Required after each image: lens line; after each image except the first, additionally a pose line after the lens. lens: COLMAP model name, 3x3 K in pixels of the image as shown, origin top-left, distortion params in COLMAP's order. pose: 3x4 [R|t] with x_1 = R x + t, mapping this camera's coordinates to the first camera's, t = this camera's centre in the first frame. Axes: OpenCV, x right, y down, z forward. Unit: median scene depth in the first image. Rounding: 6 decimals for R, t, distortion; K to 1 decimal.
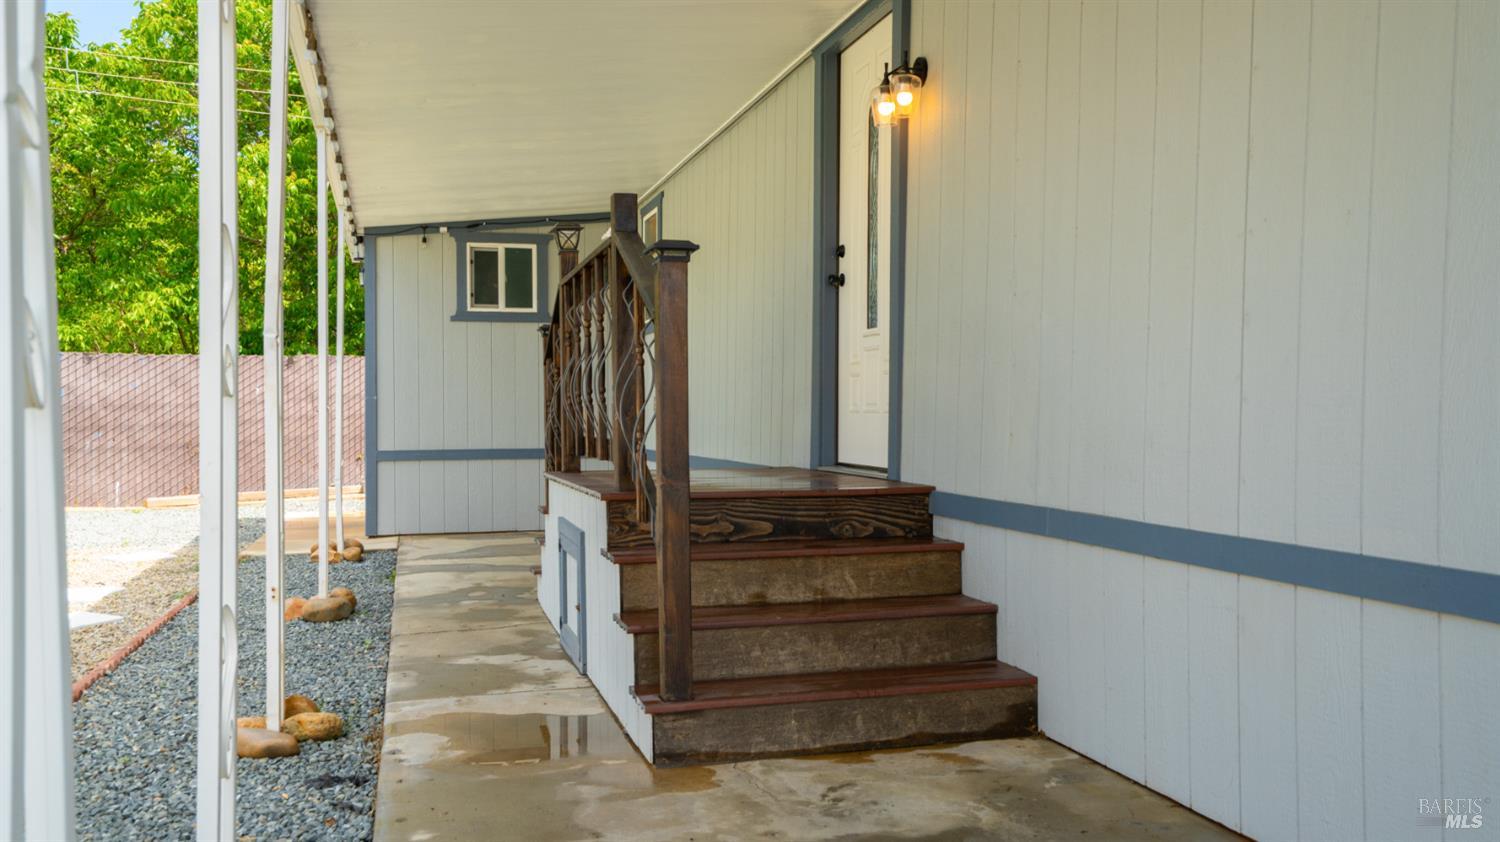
lens RADIAL K [[1234.1, 0, 743.8], [0, 1234.1, 427.4], [0, 0, 1]] dist [0.031745, 0.003210]
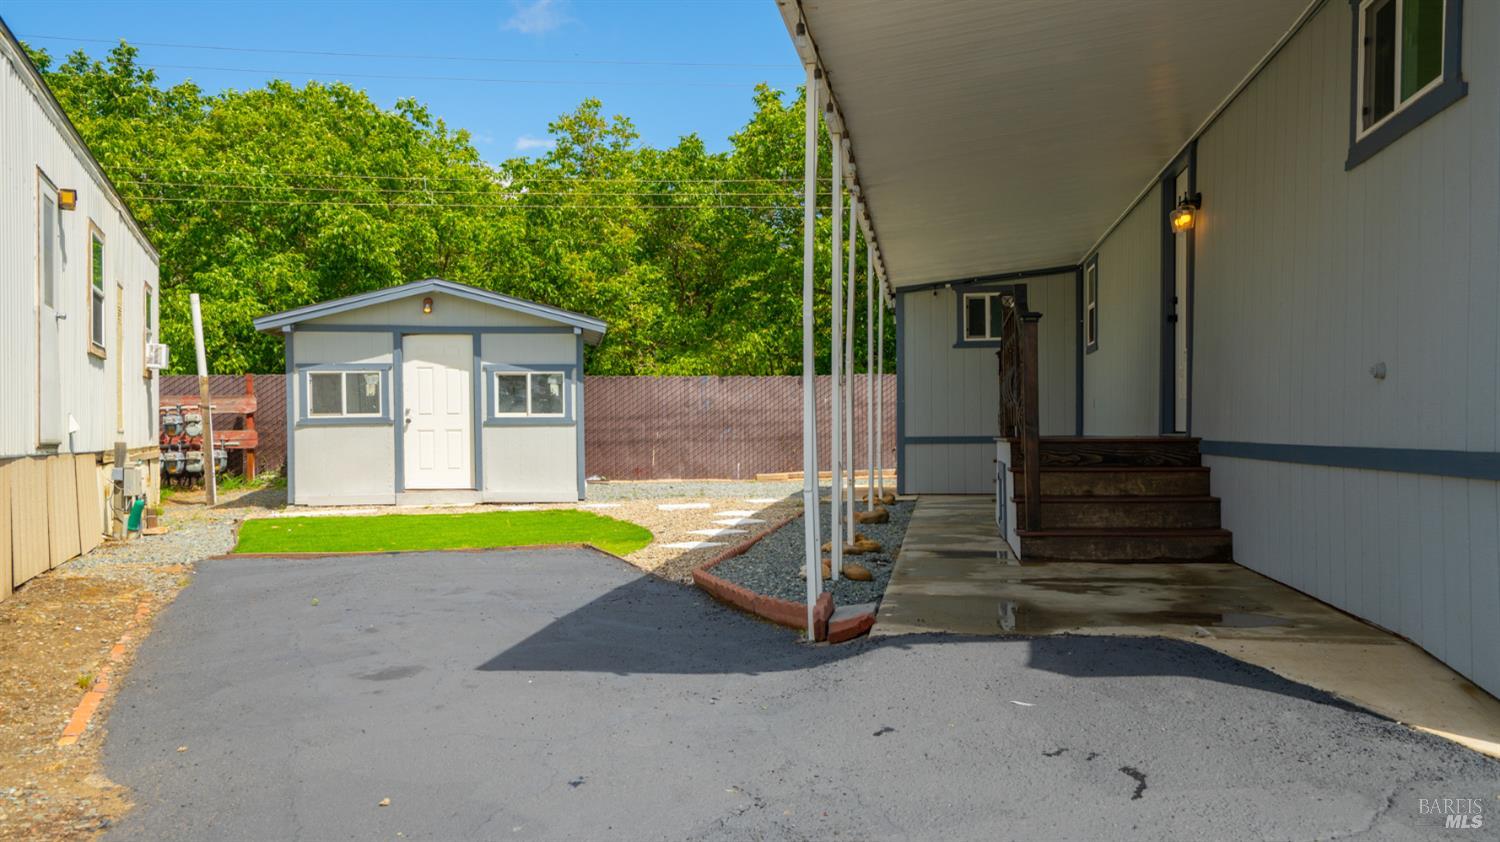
lens RADIAL K [[1192.0, 0, 749.4], [0, 1192.0, 427.0], [0, 0, 1]] dist [0.013234, 0.008613]
pose [[0.910678, -0.004148, -0.413095, 0.164396], [-0.001360, 0.999914, -0.013039, 0.033843], [0.413114, 0.012436, 0.910594, -0.496896]]
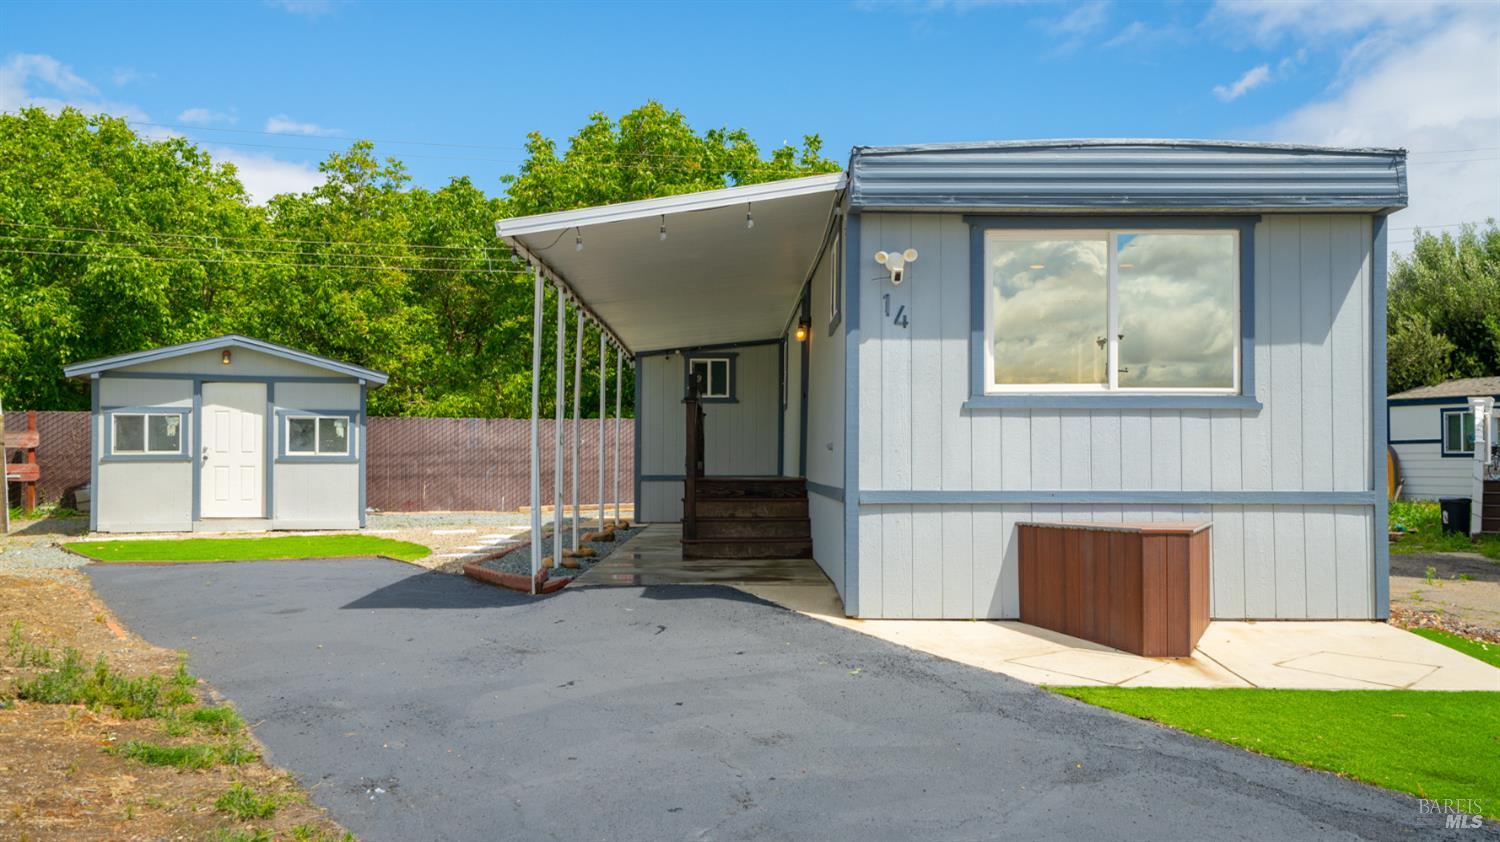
lens RADIAL K [[1355.8, 0, 753.7], [0, 1355.8, 418.0], [0, 0, 1]] dist [0.058946, -0.000609]
pose [[0.966682, -0.002099, -0.255972, 0.482093], [-0.009512, 0.998981, -0.044115, 0.027982], [0.255804, 0.045080, 0.965677, -1.137882]]
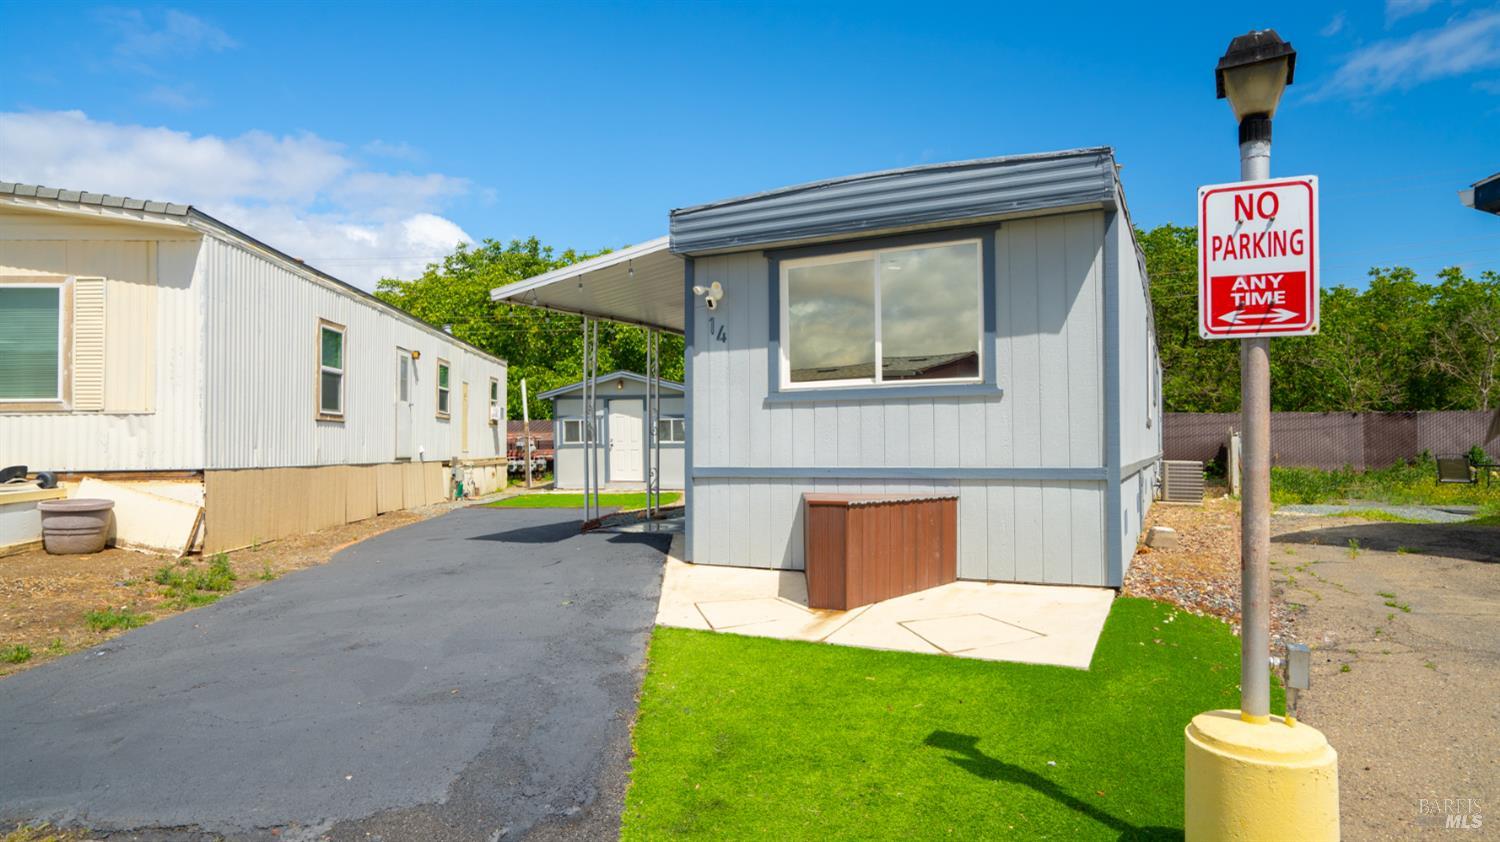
lens RADIAL K [[887.5, 0, 743.9], [0, 887.5, 417.9], [0, 0, 1]] dist [-0.035500, 0.000182]
pose [[0.728132, -0.024046, -0.685015, 1.019192], [-0.003901, 0.999223, -0.039223, 0.021082], [0.685426, 0.031231, 0.727472, -0.672995]]
